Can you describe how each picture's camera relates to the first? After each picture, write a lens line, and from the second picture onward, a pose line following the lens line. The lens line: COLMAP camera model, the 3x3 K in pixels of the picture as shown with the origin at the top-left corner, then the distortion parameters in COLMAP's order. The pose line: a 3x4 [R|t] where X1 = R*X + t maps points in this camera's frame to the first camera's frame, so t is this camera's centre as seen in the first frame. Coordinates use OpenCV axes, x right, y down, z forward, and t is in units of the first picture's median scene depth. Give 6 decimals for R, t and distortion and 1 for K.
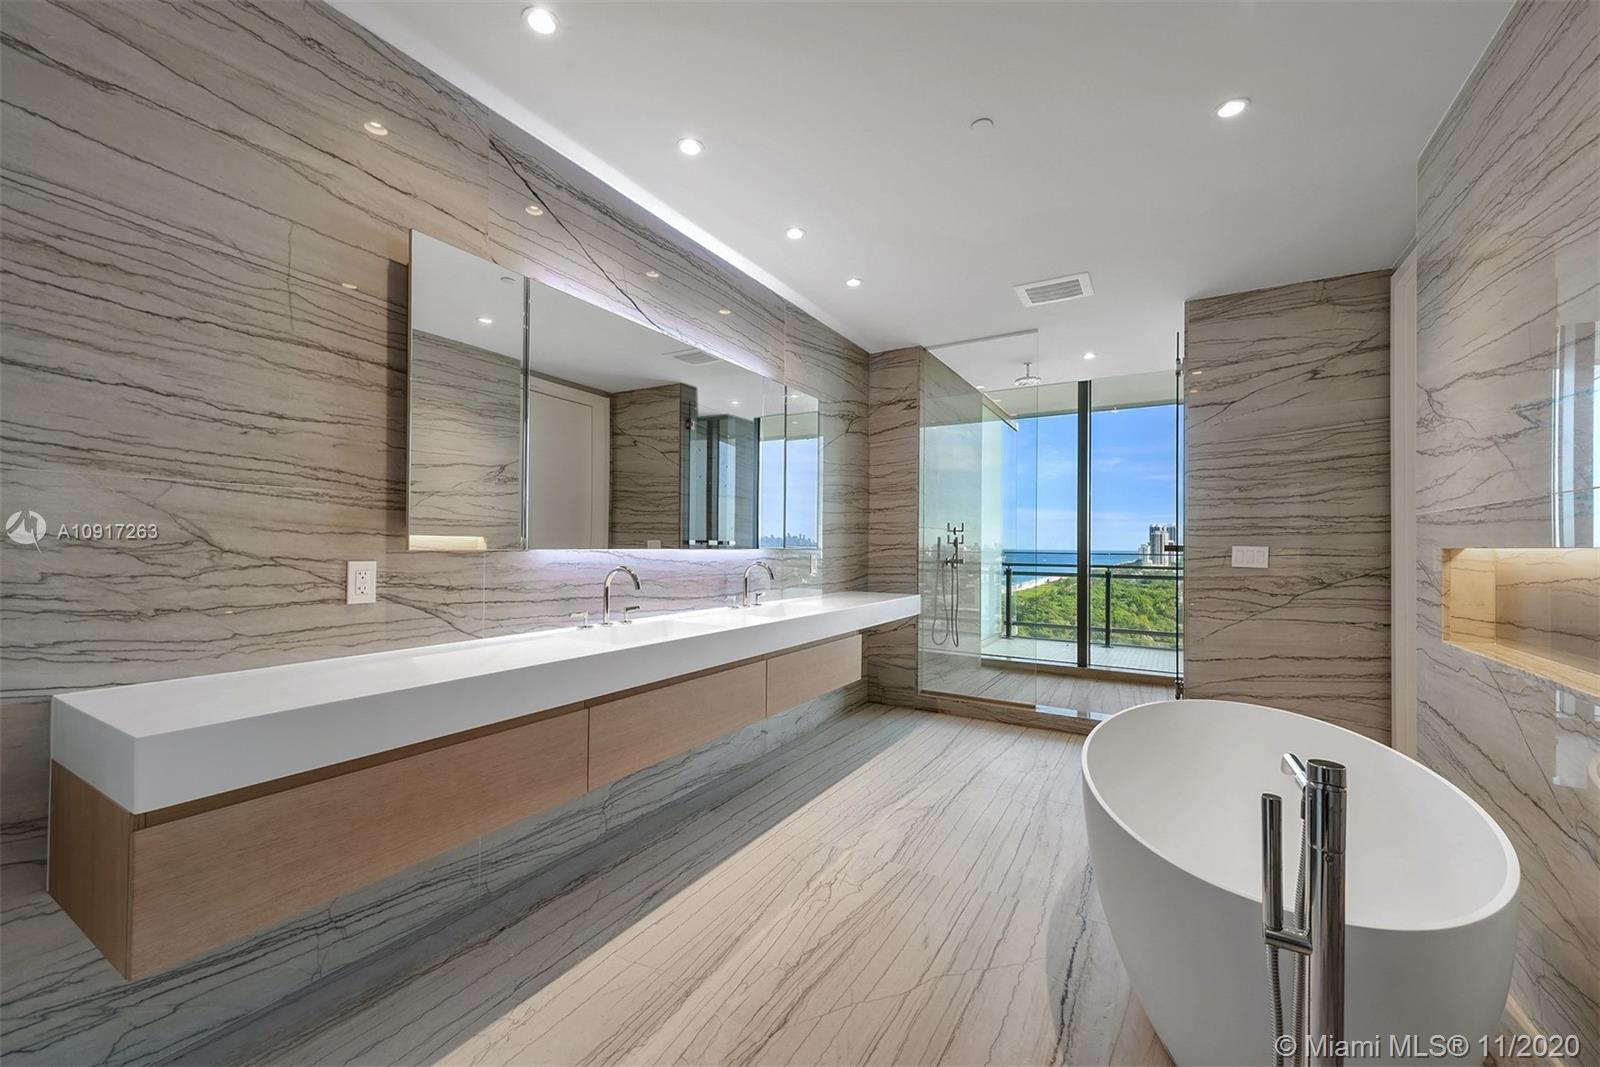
lens RADIAL K [[614.1, 0, 806.2], [0, 614.1, 532.2], [0, 0, 1]] dist [0.011317, -0.000055]
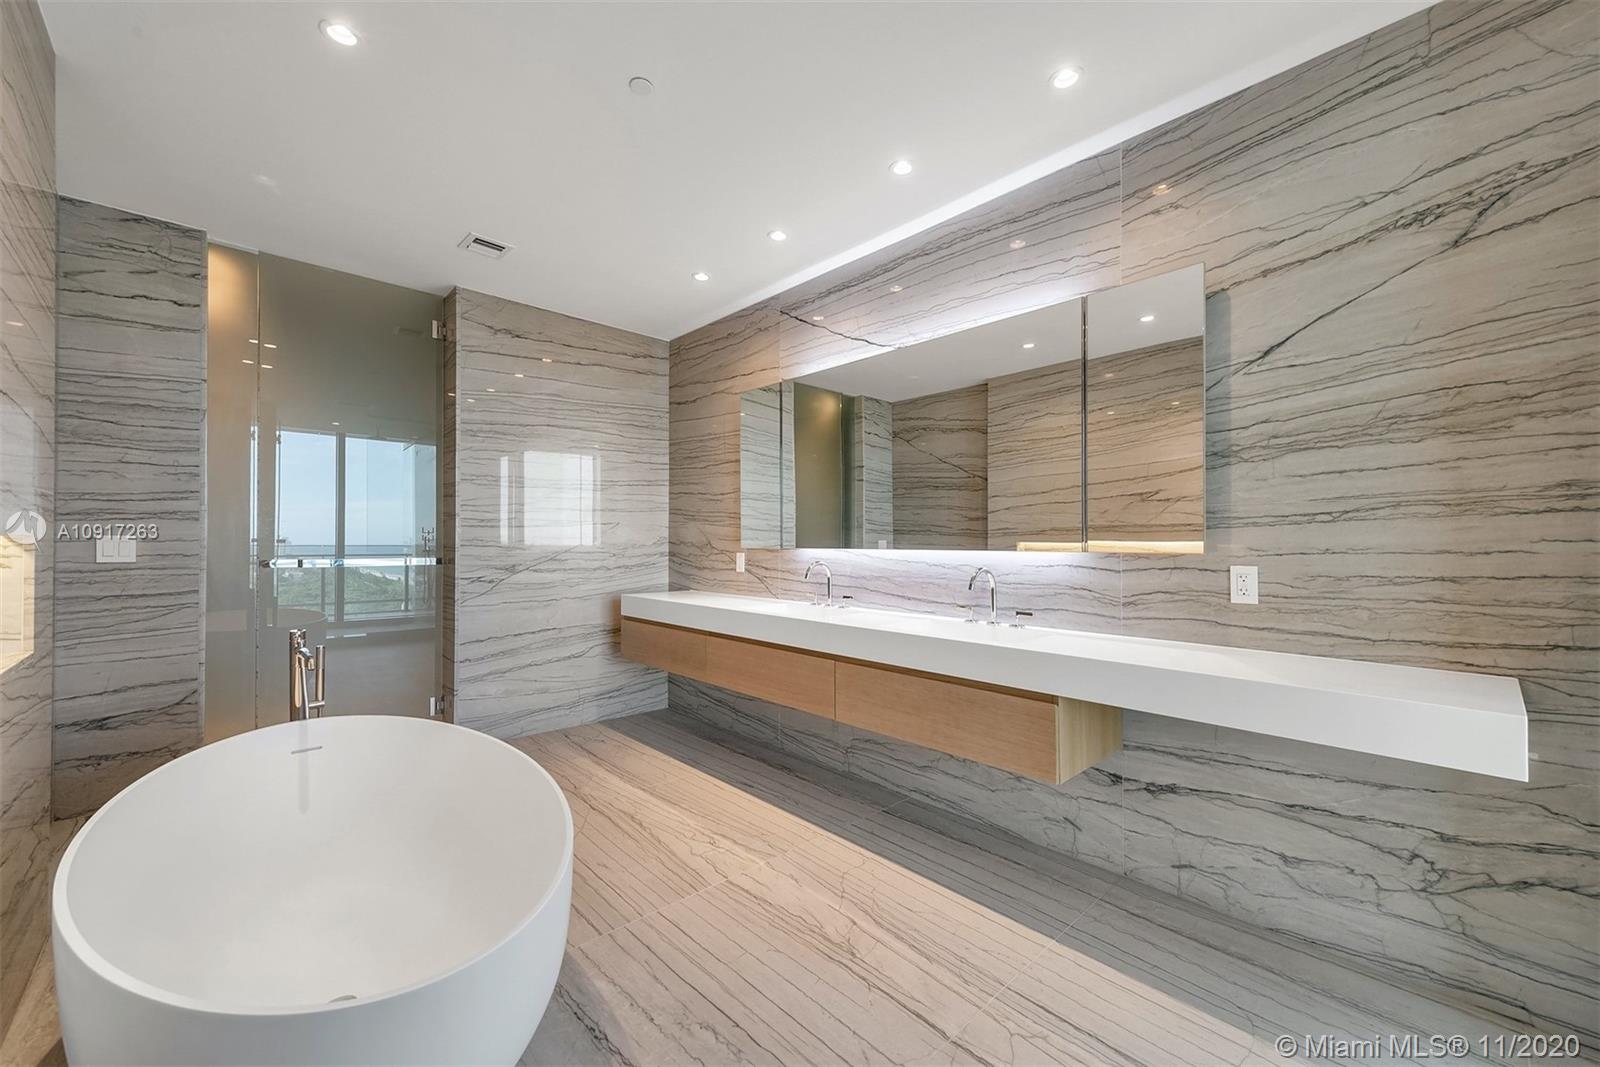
lens RADIAL K [[617.1, 0, 790.8], [0, 617.1, 535.1], [0, 0, 1]] dist [0.010270, -0.000213]
pose [[-0.274565, -0.022904, -0.961296, 1.045063], [0.012724, 0.999542, -0.027450, 0.036445], [0.961484, -0.019768, -0.274148, 1.383274]]
